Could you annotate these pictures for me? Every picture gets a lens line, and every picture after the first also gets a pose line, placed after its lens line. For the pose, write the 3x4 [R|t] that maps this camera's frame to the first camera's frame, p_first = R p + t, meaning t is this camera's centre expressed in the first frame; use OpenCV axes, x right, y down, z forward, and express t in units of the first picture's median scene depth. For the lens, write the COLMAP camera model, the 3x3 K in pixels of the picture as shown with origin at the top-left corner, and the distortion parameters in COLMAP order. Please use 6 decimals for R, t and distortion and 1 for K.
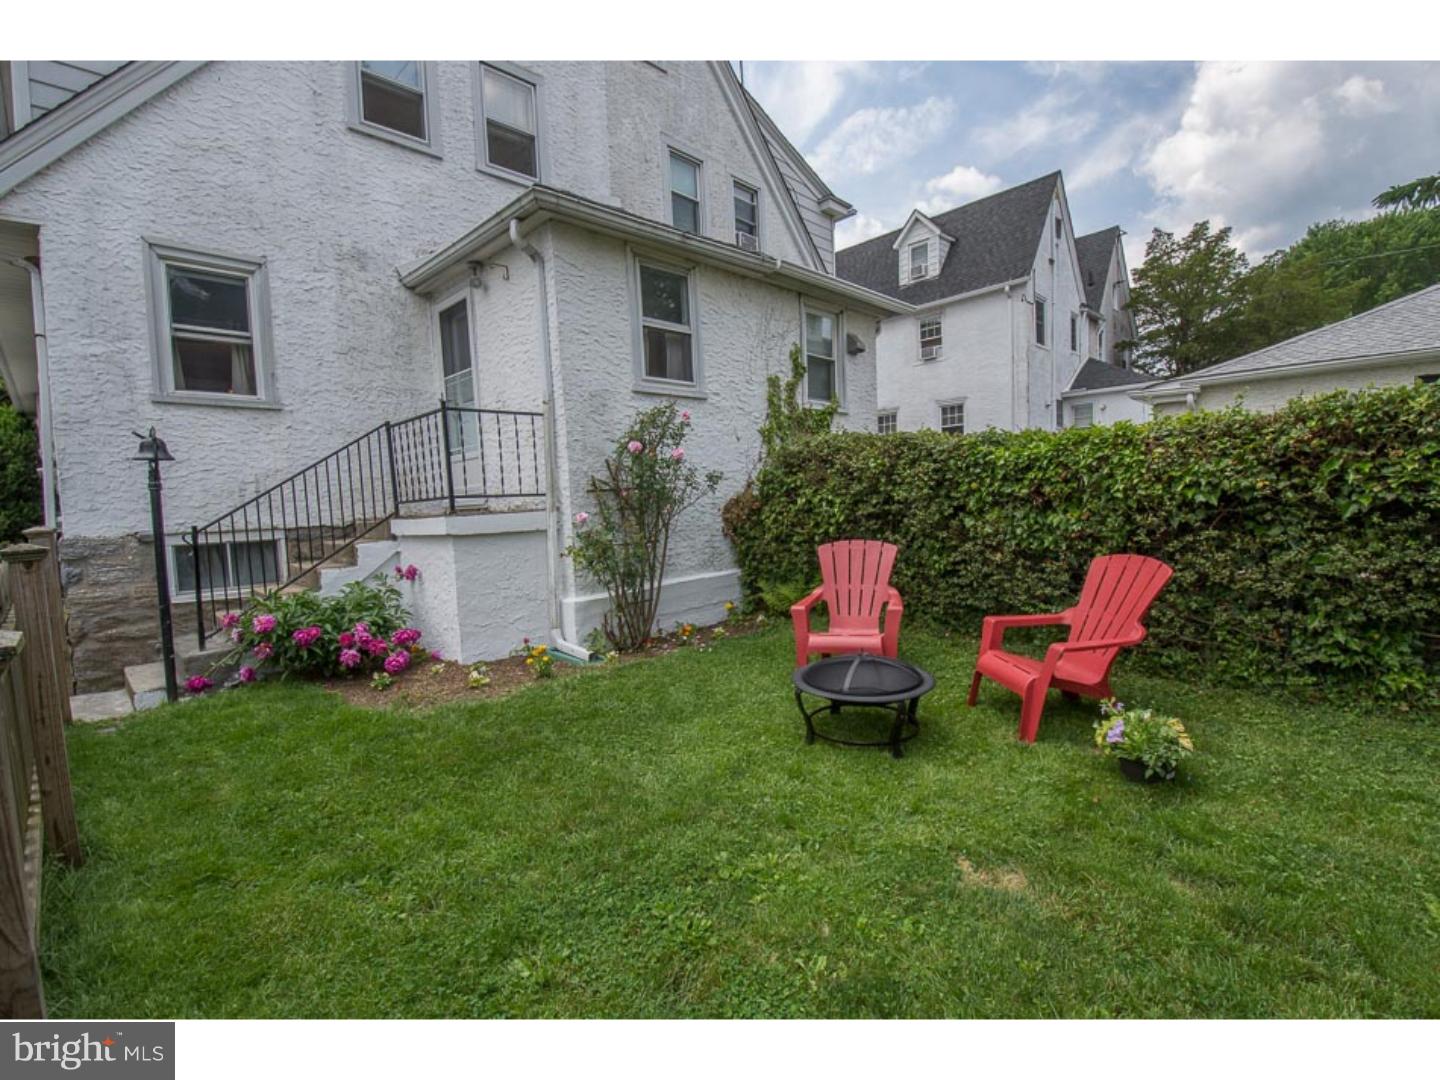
lens RADIAL K [[698.0, 0, 717.6], [0, 698.0, 549.8], [0, 0, 1]] dist [0.012447, -0.021733]
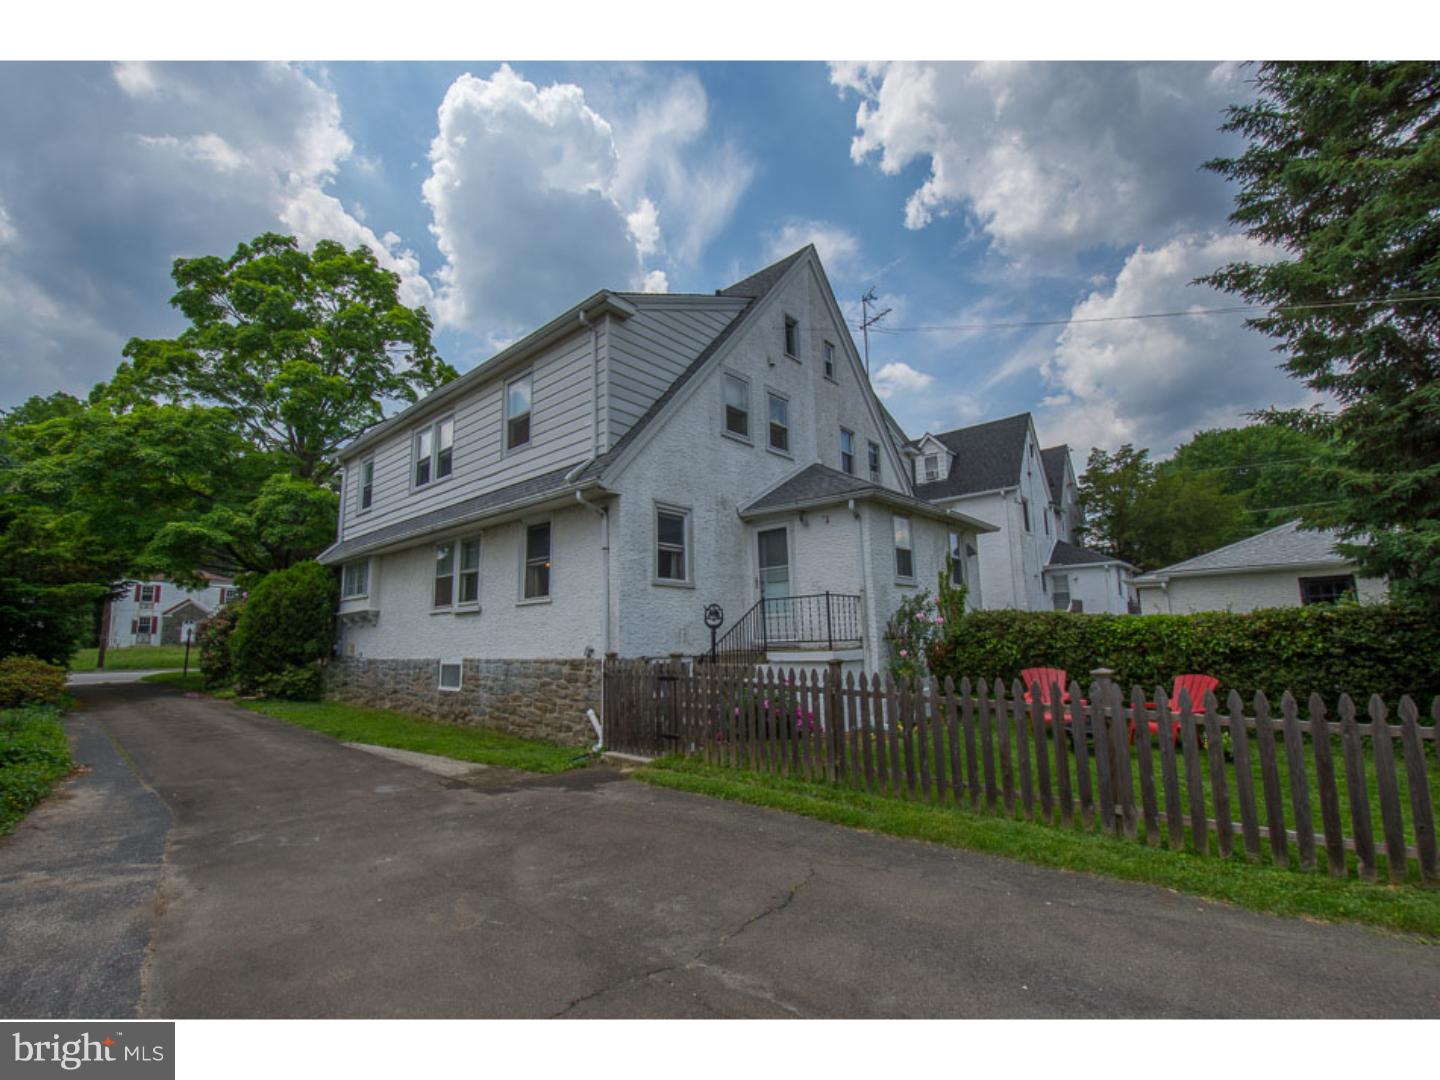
lens RADIAL K [[659.1, 0, 714.6], [0, 659.1, 539.4], [0, 0, 1]] dist [0.010228, -0.022257]
pose [[0.998134, 0.030663, 0.052809, -0.680116], [-0.018283, 0.975179, -0.220663, 0.049397], [-0.058264, 0.219286, 0.973919, -0.677534]]
